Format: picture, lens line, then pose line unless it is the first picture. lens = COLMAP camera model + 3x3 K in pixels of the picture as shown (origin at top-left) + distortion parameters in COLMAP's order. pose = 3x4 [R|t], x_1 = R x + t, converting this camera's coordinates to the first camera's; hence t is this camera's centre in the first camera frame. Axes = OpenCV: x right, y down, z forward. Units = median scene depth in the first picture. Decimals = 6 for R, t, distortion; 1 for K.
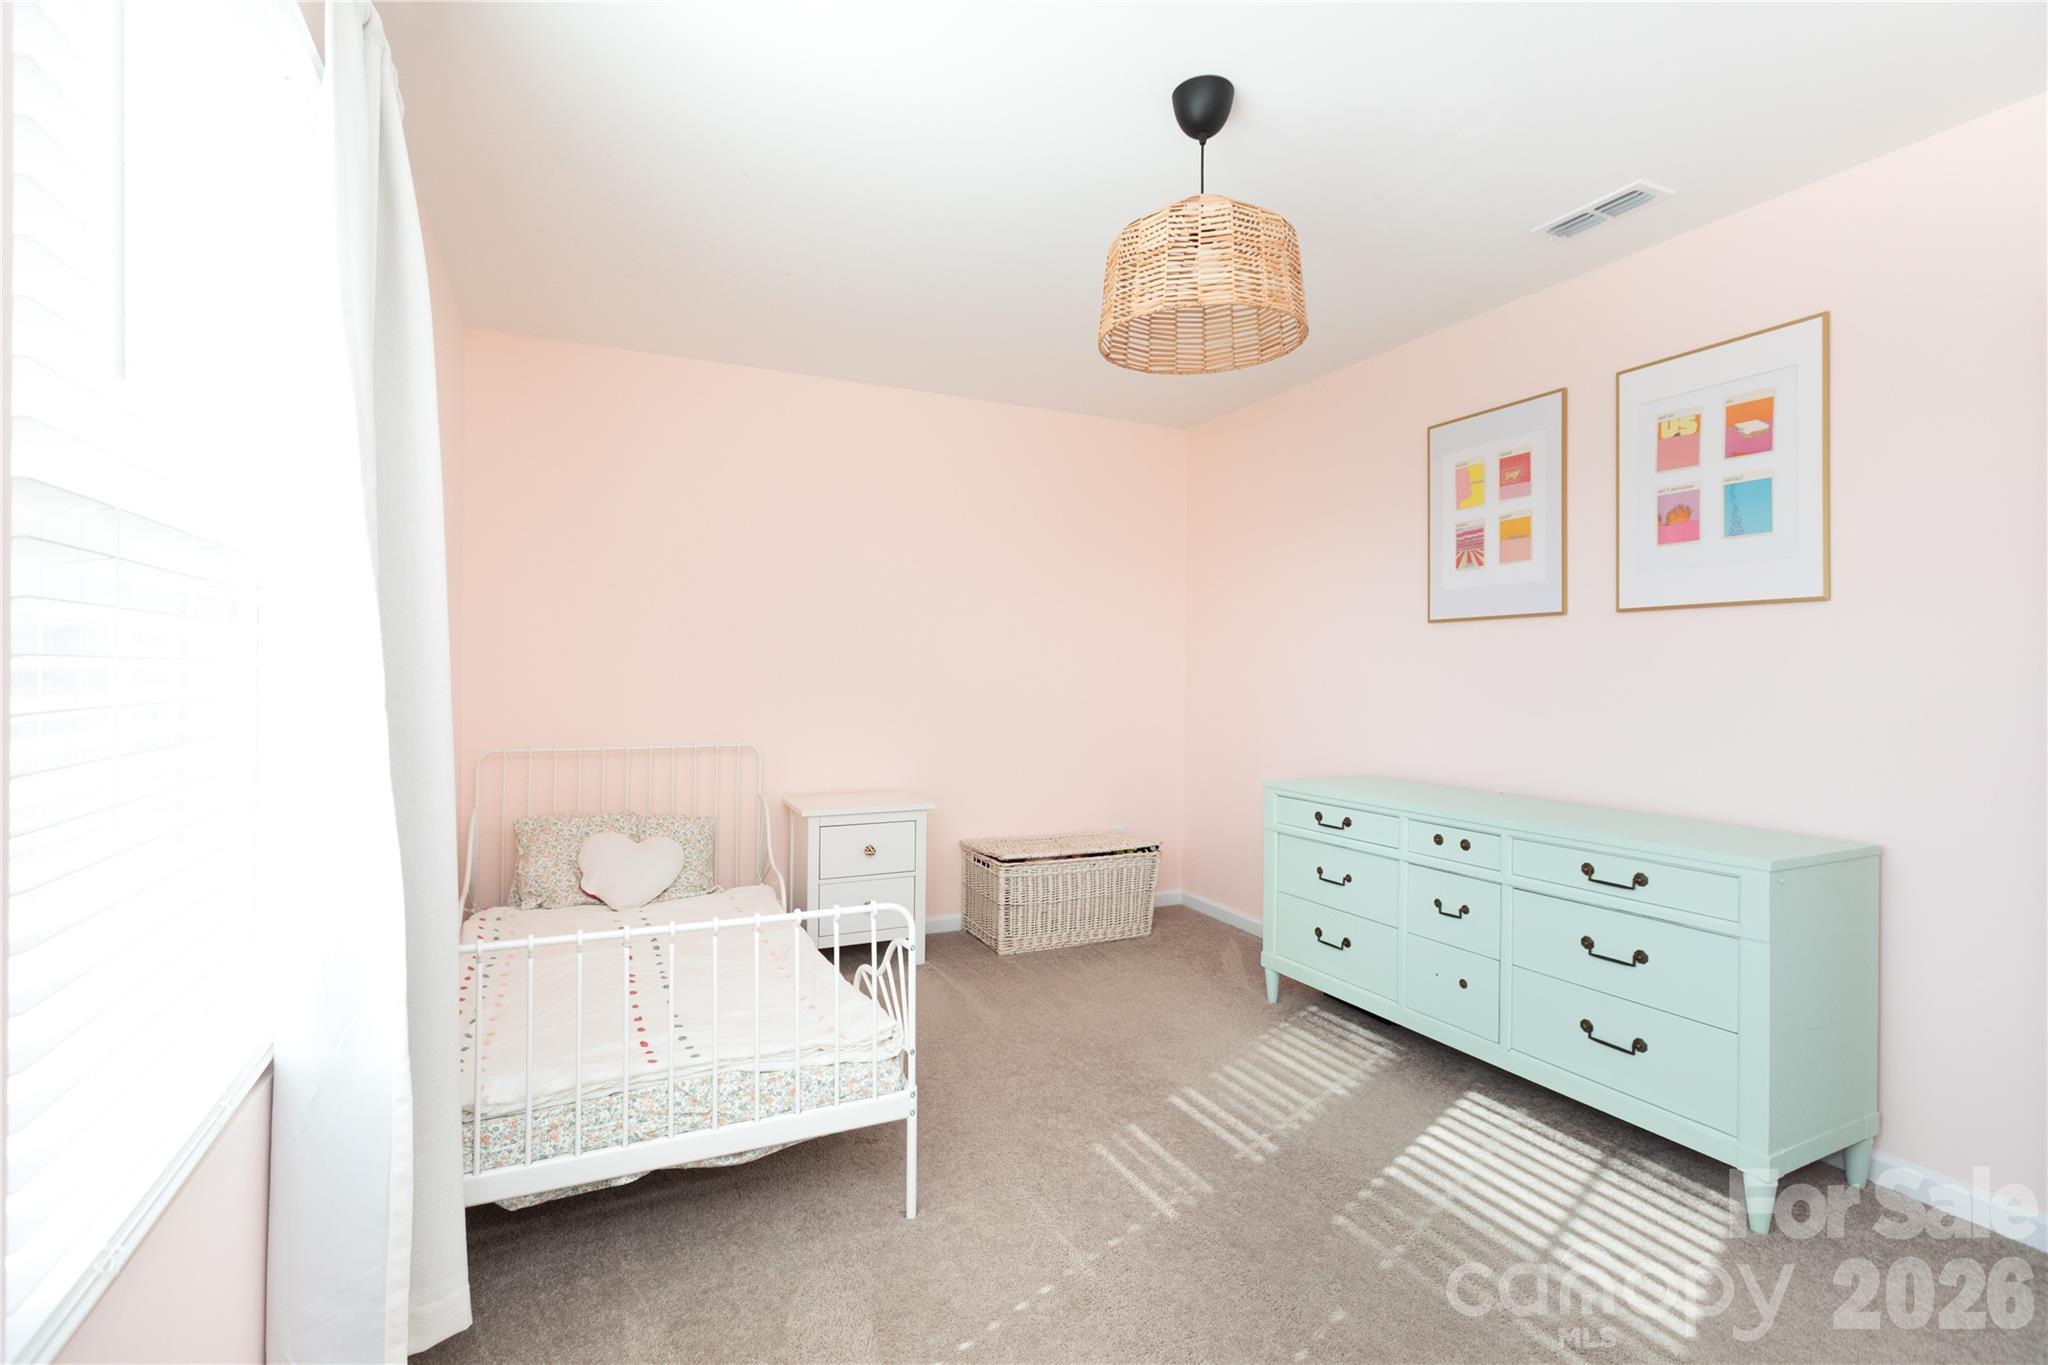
lens RADIAL K [[936.7, 0, 1011.0], [0, 936.7, 675.5], [0, 0, 1]] dist [0.000964, 0.000020]
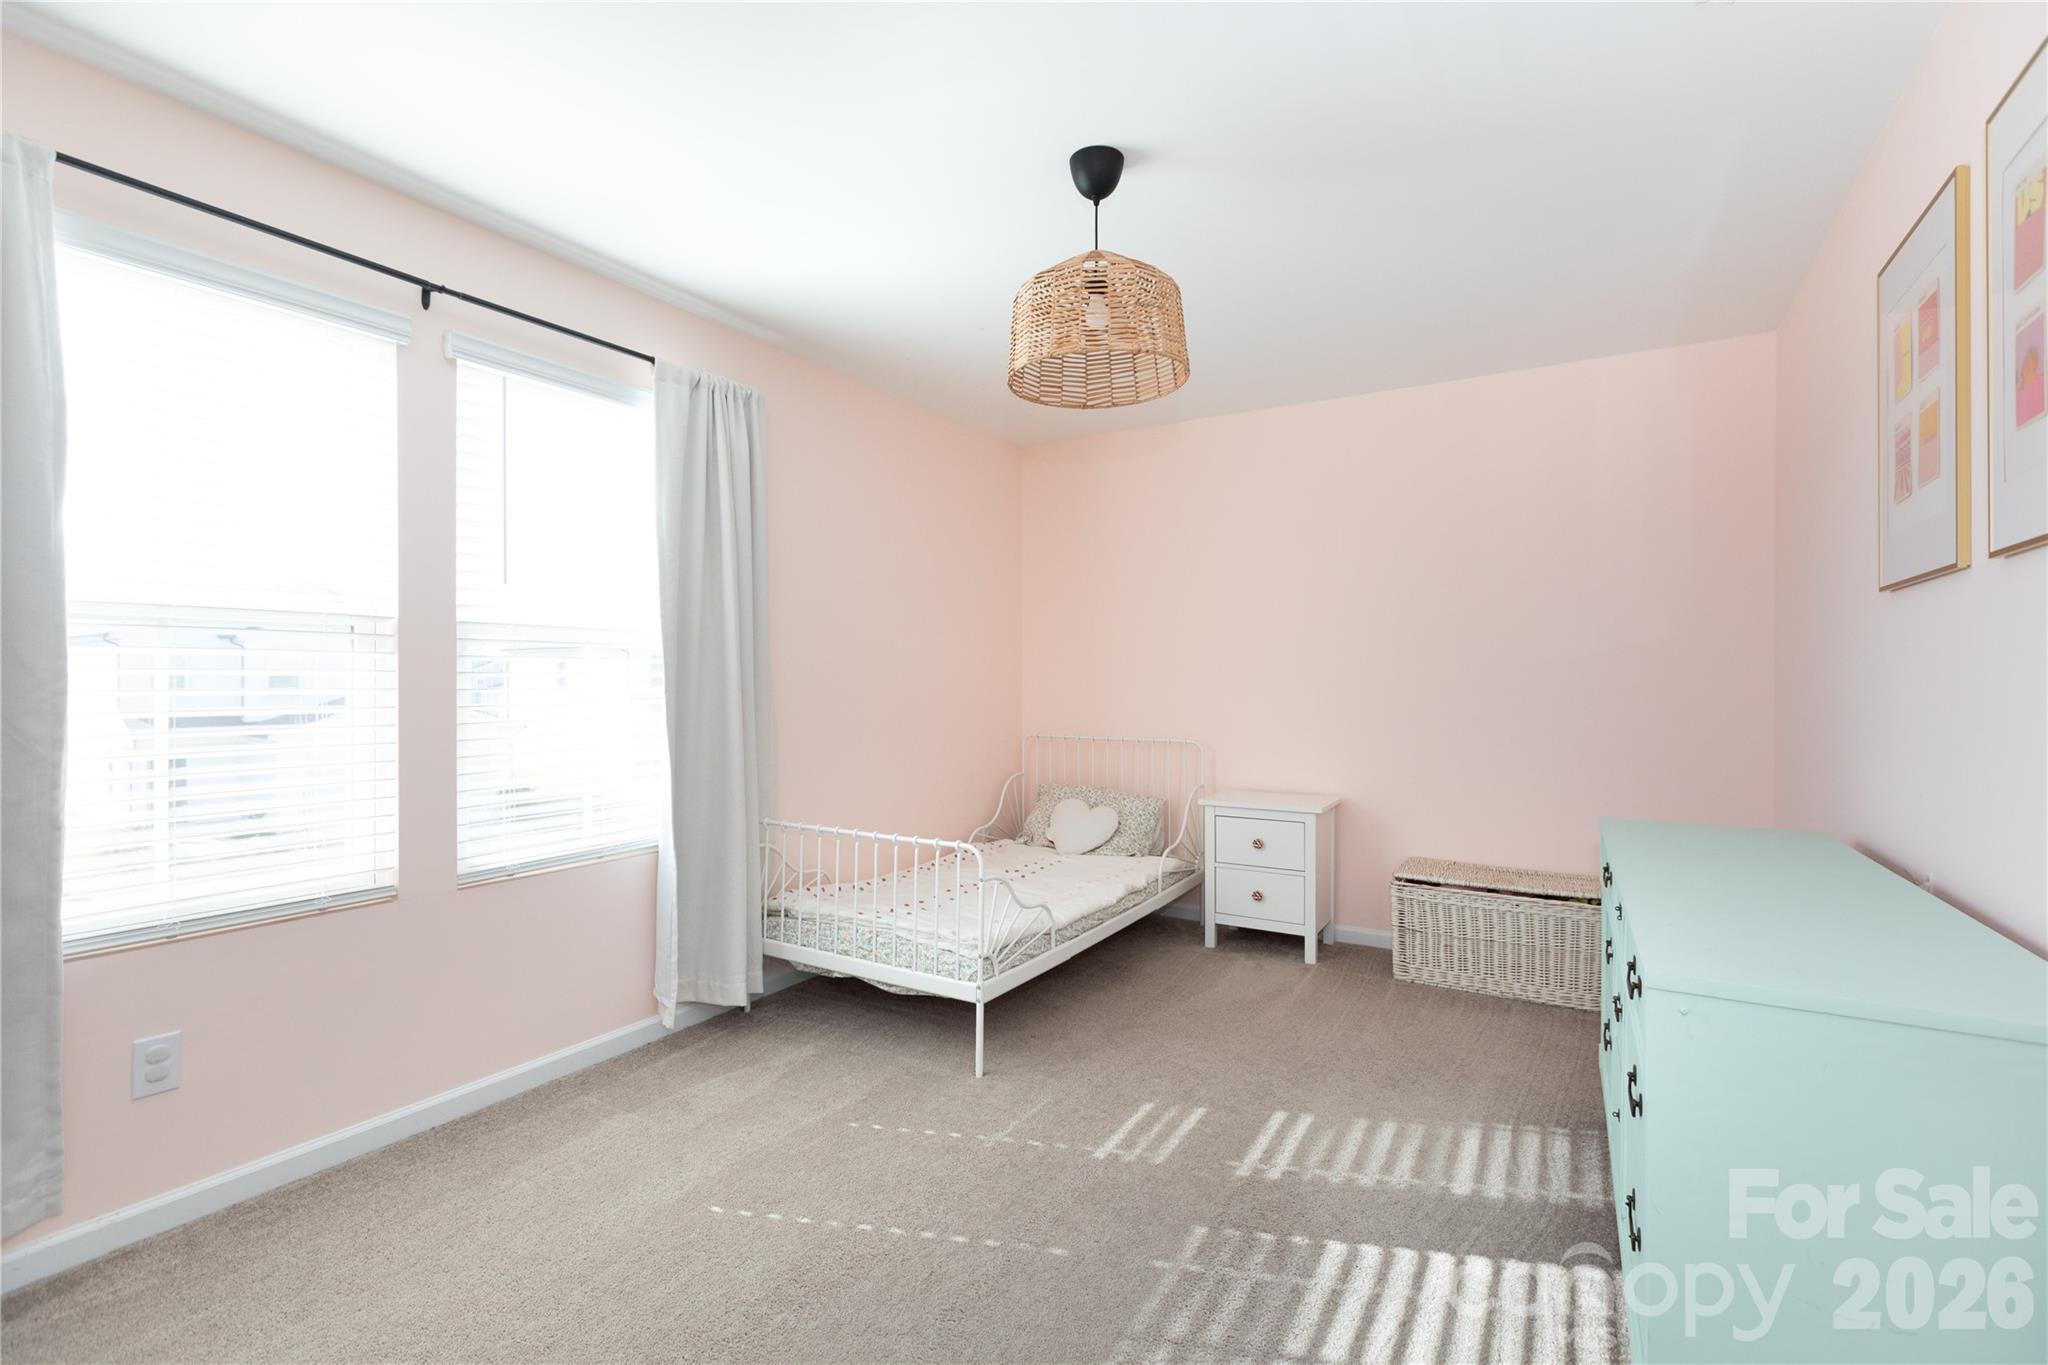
lens RADIAL K [[906.6, 0, 949.4], [0, 906.6, 681.9], [0, 0, 1]] dist [-0.000439, 0.000209]
pose [[0.527991, -0.005498, -0.849232, 0.730241], [0.001440, 0.999983, -0.005578, 0.007408], [0.849249, 0.001723, 0.527990, 0.195086]]
